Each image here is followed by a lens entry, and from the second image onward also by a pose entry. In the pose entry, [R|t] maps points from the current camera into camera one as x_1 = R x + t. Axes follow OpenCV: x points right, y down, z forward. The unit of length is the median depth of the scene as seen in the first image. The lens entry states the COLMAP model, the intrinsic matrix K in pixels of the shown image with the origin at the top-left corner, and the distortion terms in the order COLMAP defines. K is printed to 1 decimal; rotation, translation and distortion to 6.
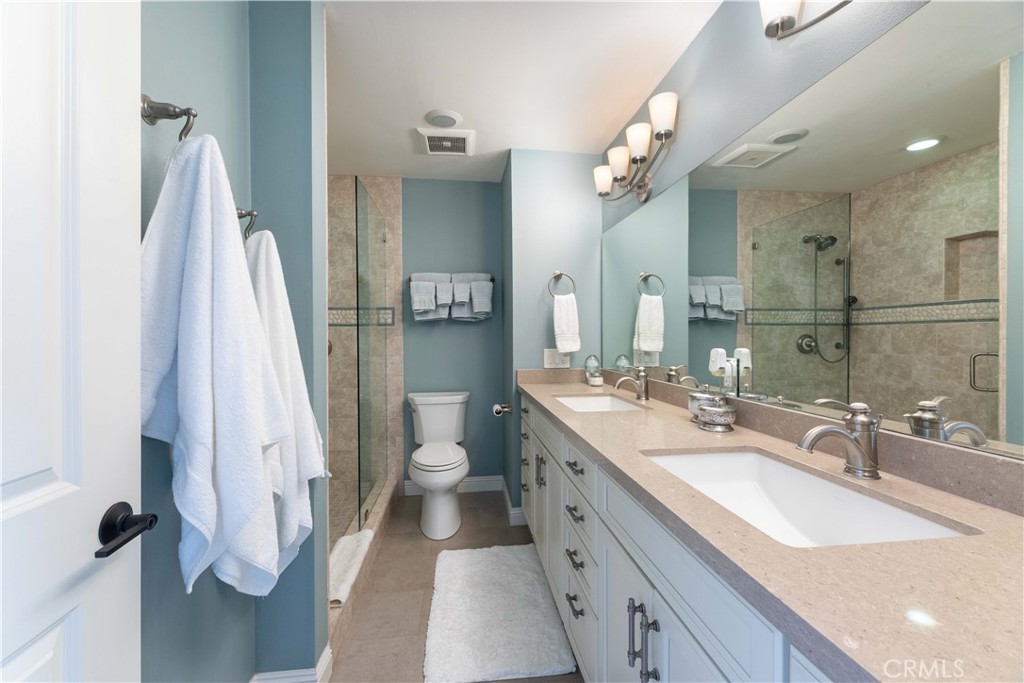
lens RADIAL K [[412.5, 0, 500.7], [0, 412.5, 340.3], [0, 0, 1]] dist [0.000462, -0.000784]
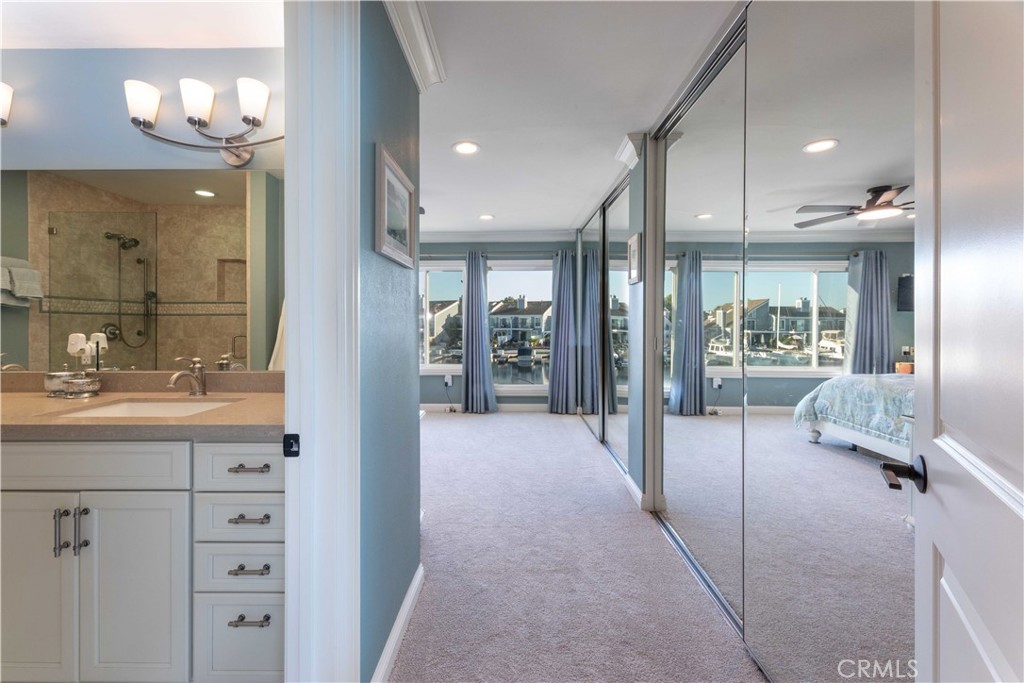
lens RADIAL K [[414.1, 0, 515.4], [0, 414.1, 325.5], [0, 0, 1]] dist [0.000717, -0.000288]
pose [[0.107071, 0.000985, 0.994251, -0.282900], [0.009198, 0.999956, -0.001981, 0.004604], [-0.994209, 0.009357, 0.107058, -0.219214]]
